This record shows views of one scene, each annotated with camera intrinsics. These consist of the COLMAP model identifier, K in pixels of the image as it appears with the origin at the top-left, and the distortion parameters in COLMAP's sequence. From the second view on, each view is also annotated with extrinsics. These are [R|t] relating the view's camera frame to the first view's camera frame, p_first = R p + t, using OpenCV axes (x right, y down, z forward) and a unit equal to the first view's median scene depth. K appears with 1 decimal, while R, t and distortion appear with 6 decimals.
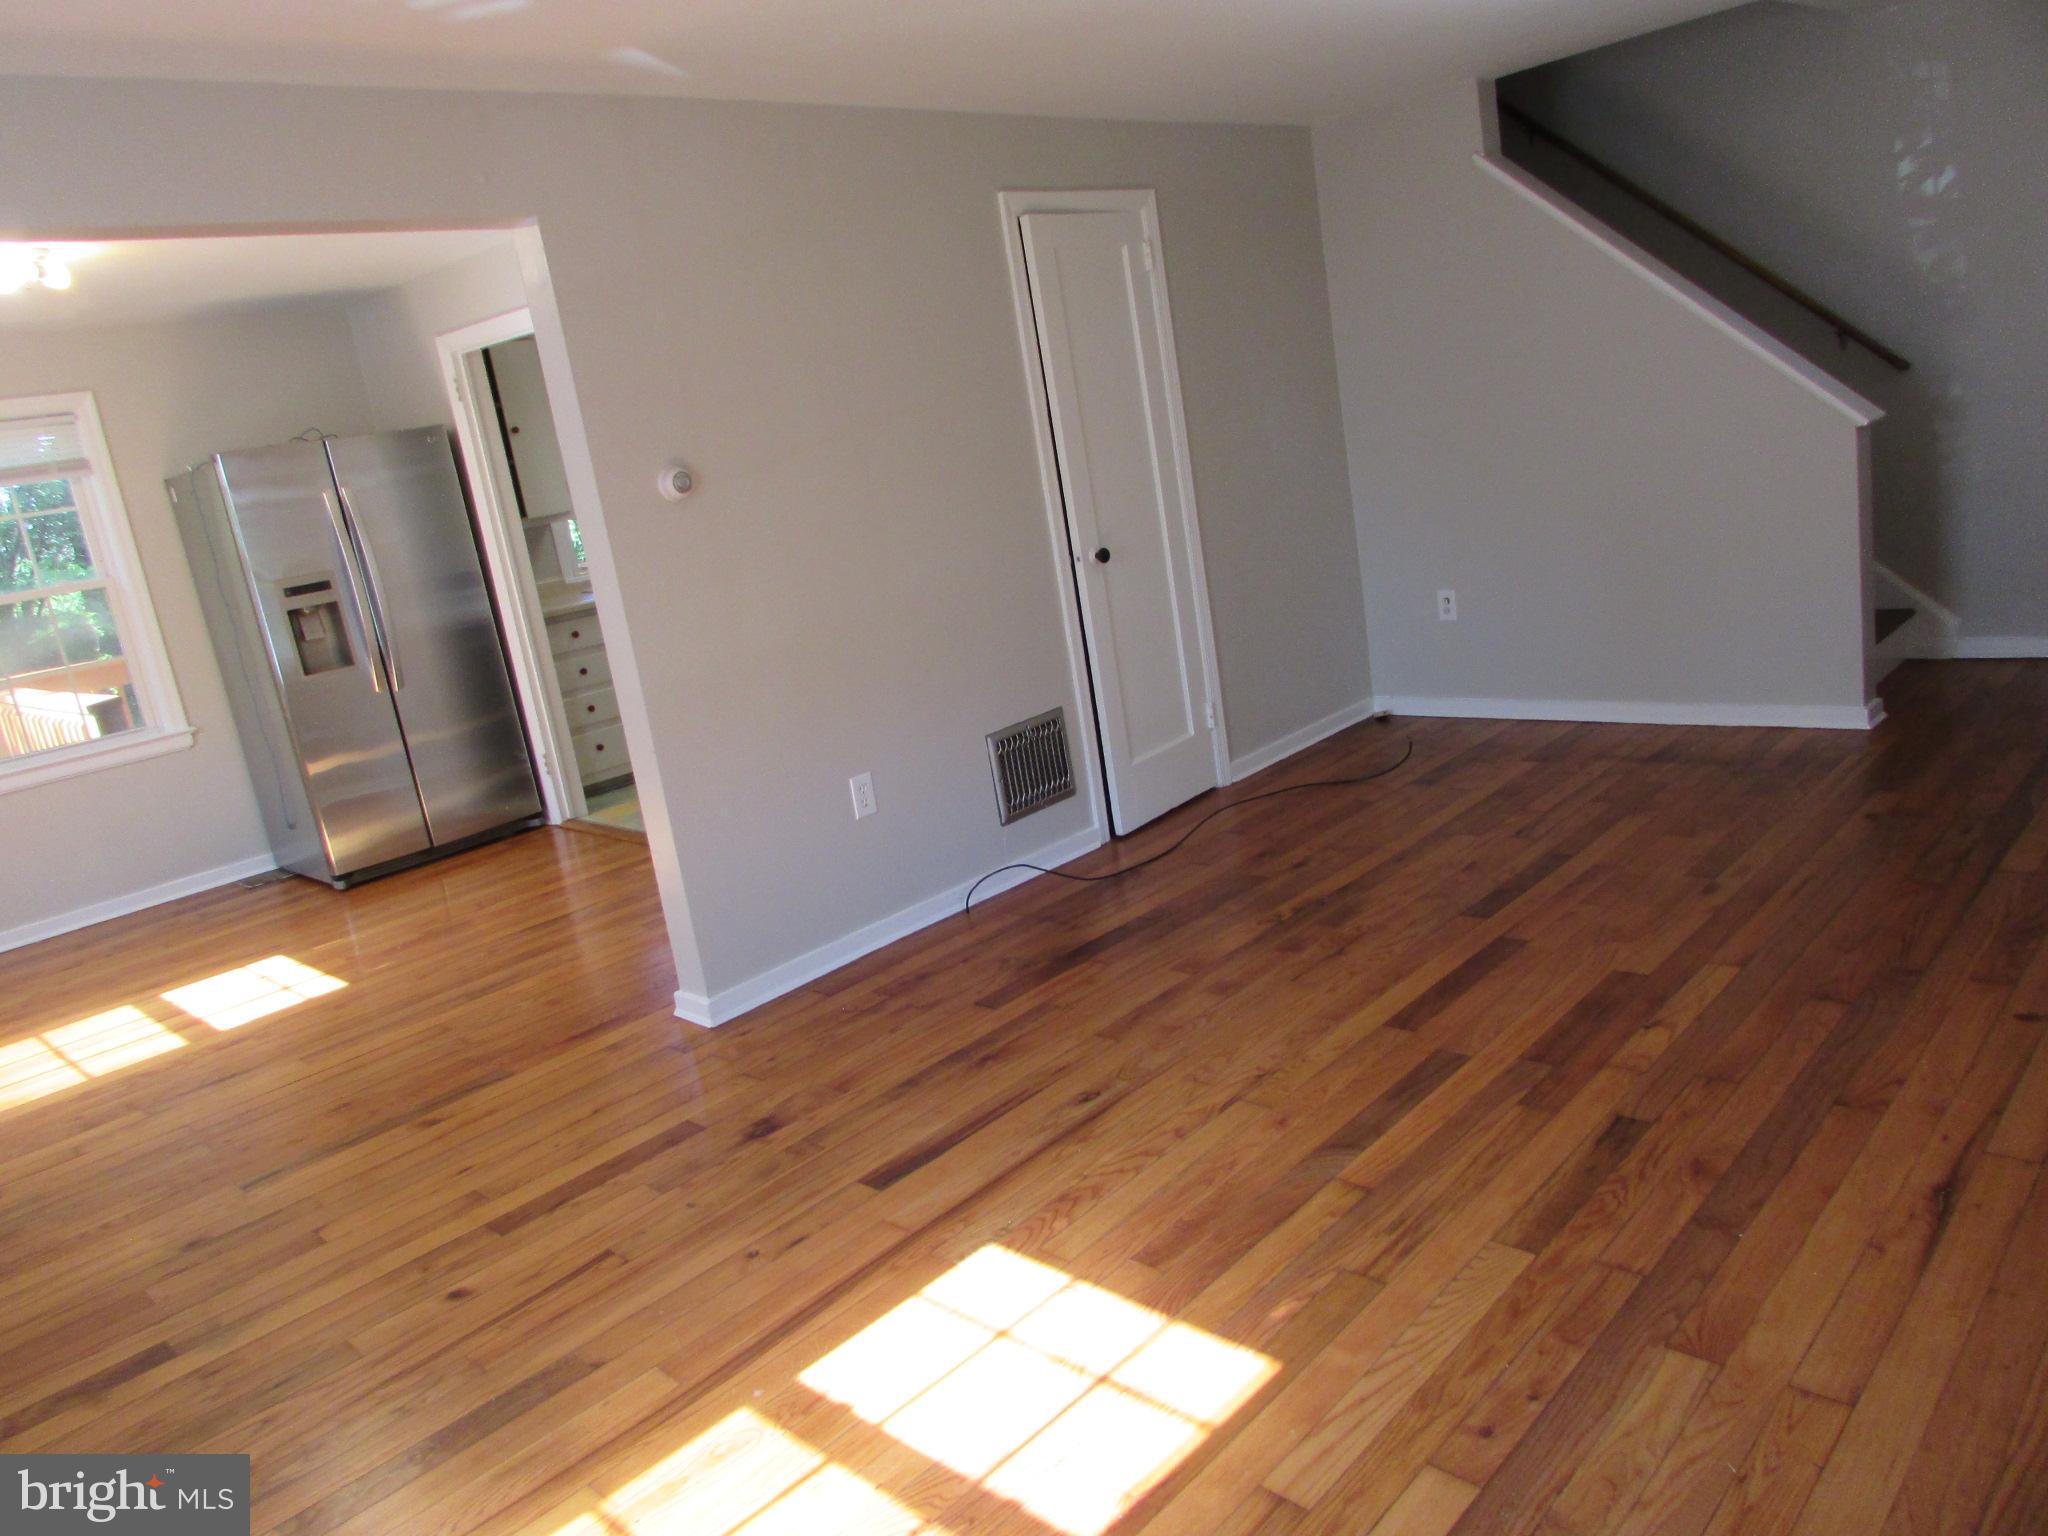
lens RADIAL K [[1446.1, 0, 1028.1], [0, 1446.1, 743.6], [0, 0, 1]] dist [-0.051787, 0.011939]
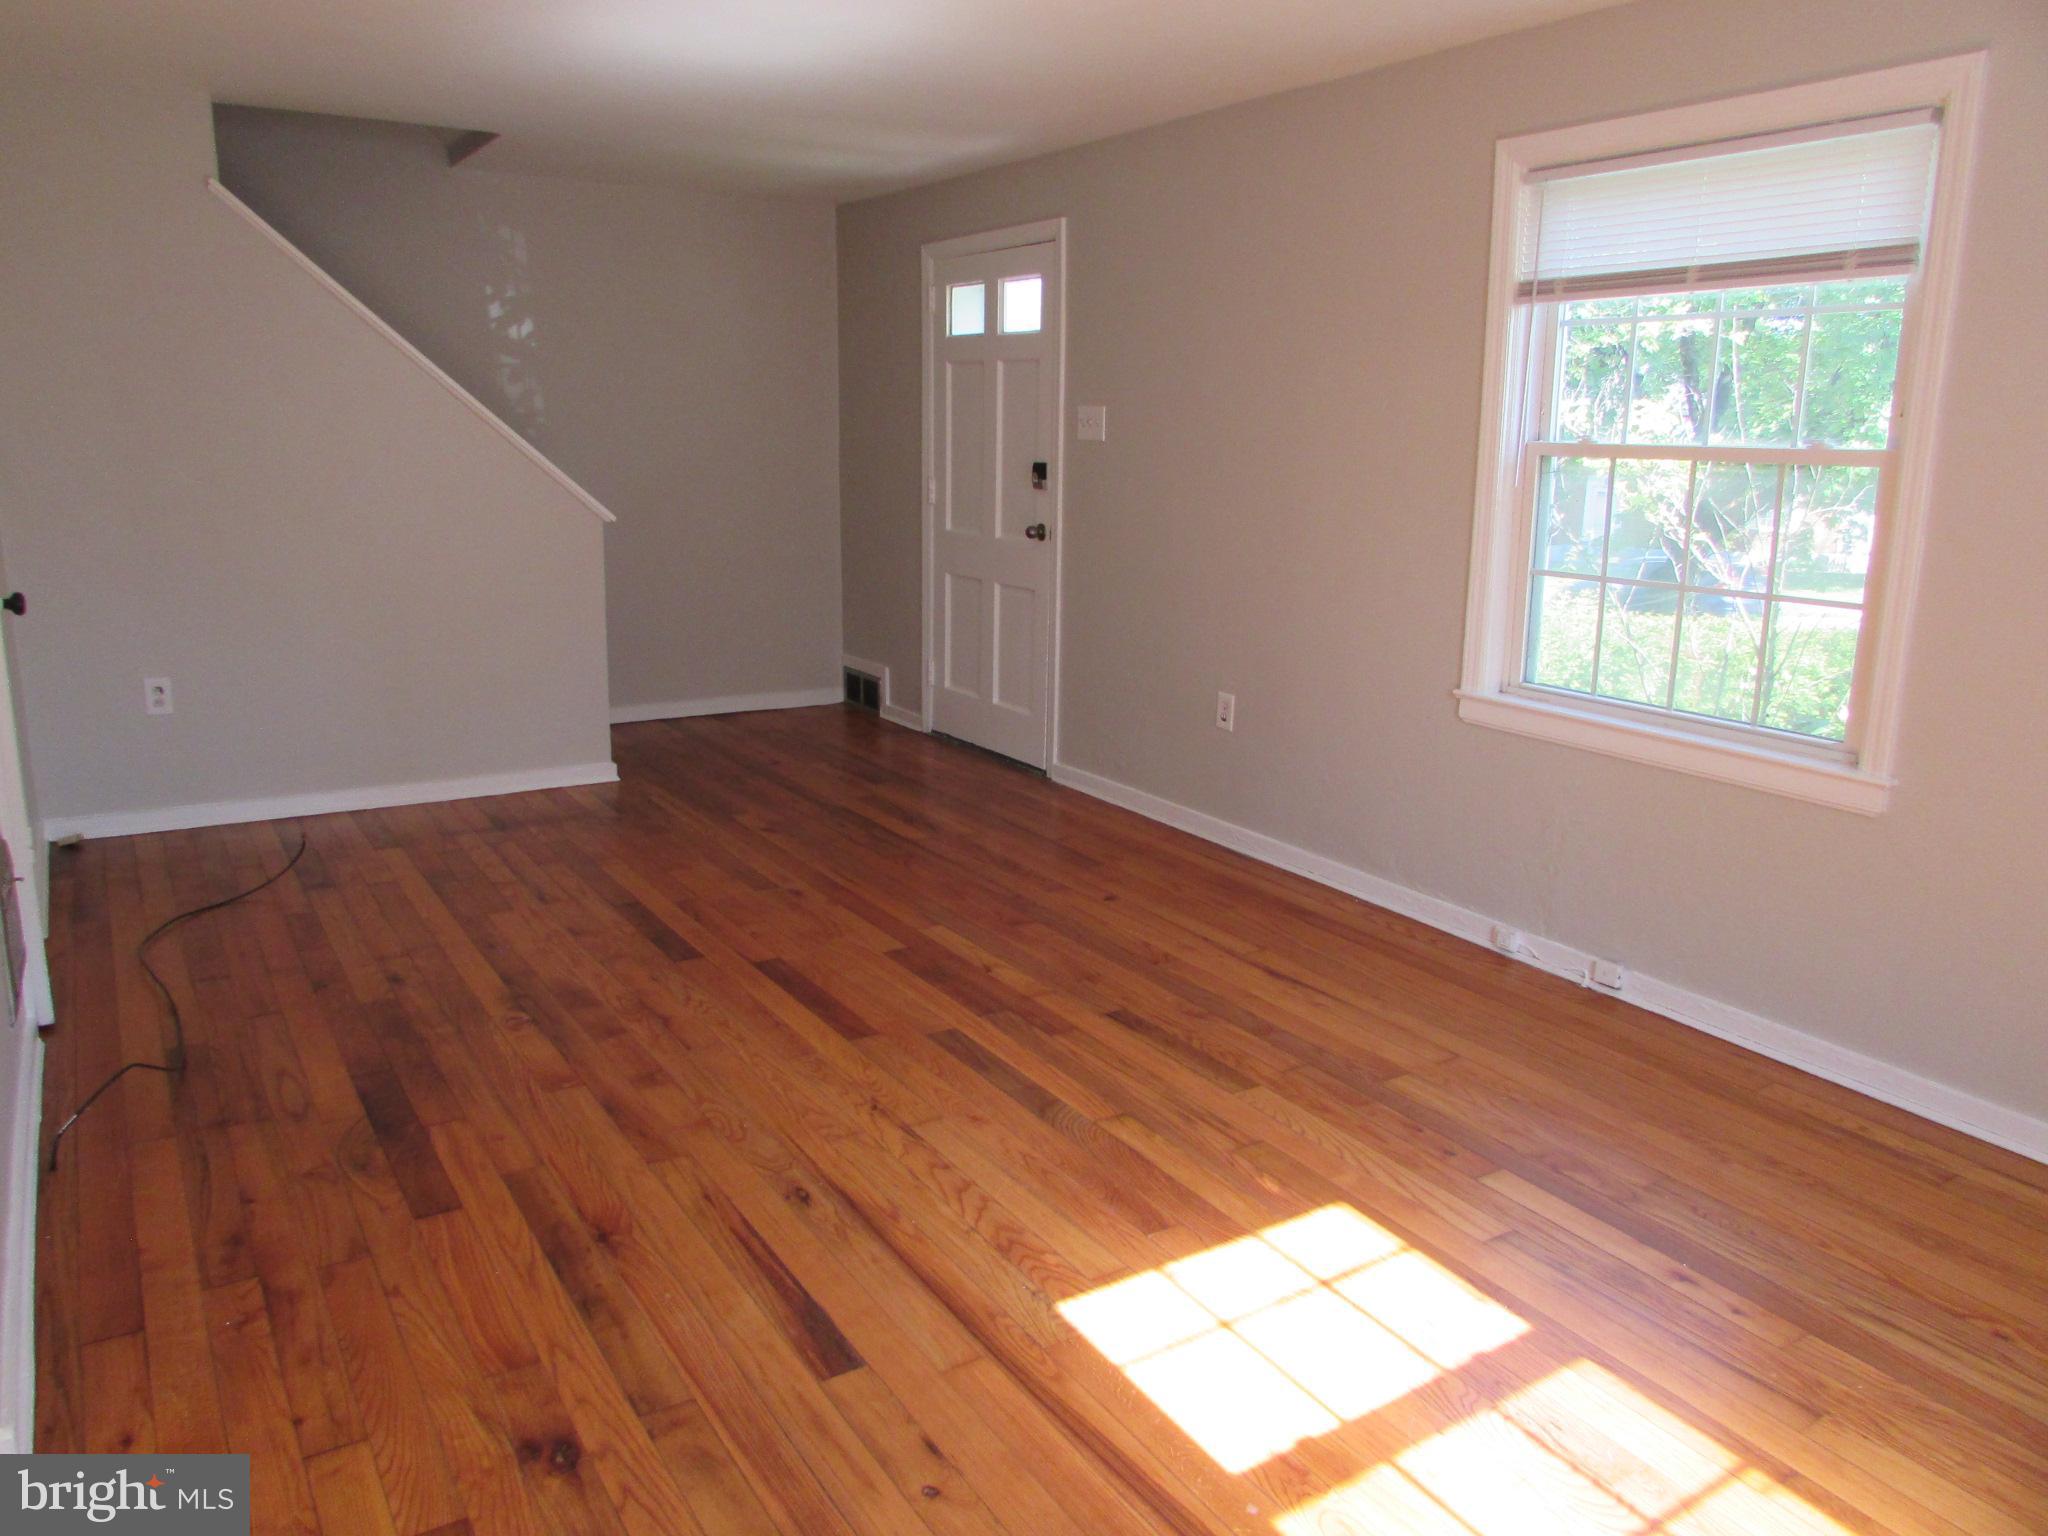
lens RADIAL K [[1442.9, 0, 986.9], [0, 1442.9, 705.7], [0, 0, 1]] dist [-0.041187, -0.004628]
pose [[0.231024, -0.021650, 0.972707, -0.620200], [0.155025, 0.987799, -0.014833, -0.007659], [-0.960518, 0.154220, 0.231561, 0.545027]]
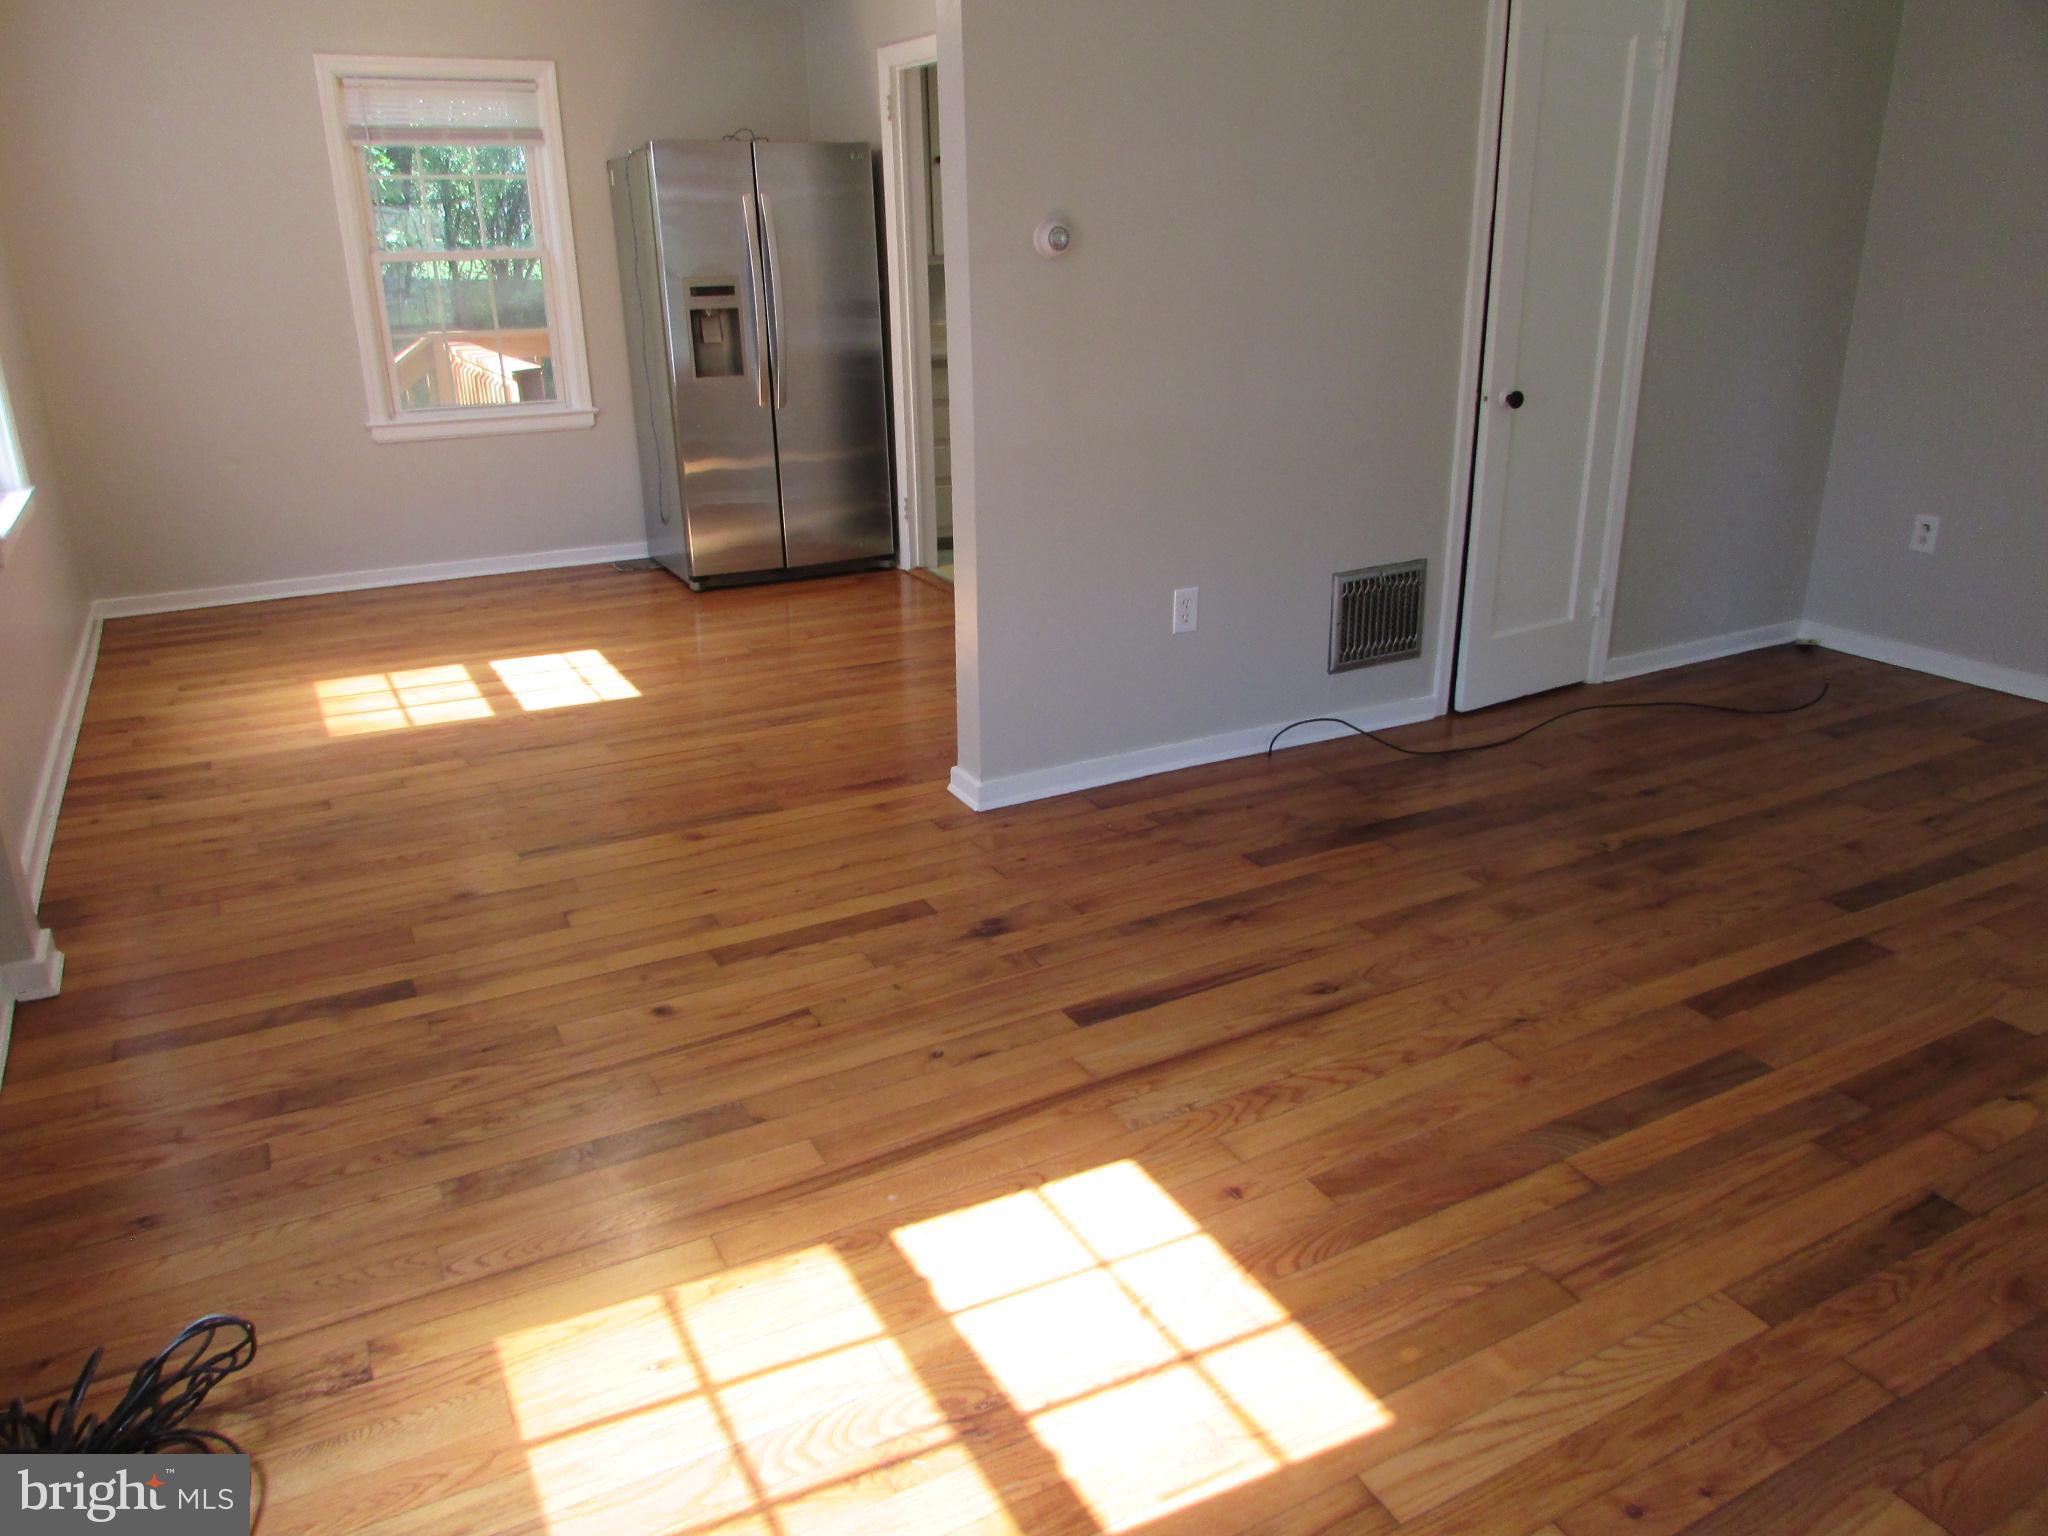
lens RADIAL K [[1448.8, 0, 1017.8], [0, 1448.8, 769.9], [0, 0, 1]] dist [-0.051072, 0.031016]
pose [[0.941674, 0.237083, -0.238834, 0.036509], [-0.196114, 0.963345, 0.183043, -0.016994], [0.273476, -0.125528, 0.953653, 0.069683]]
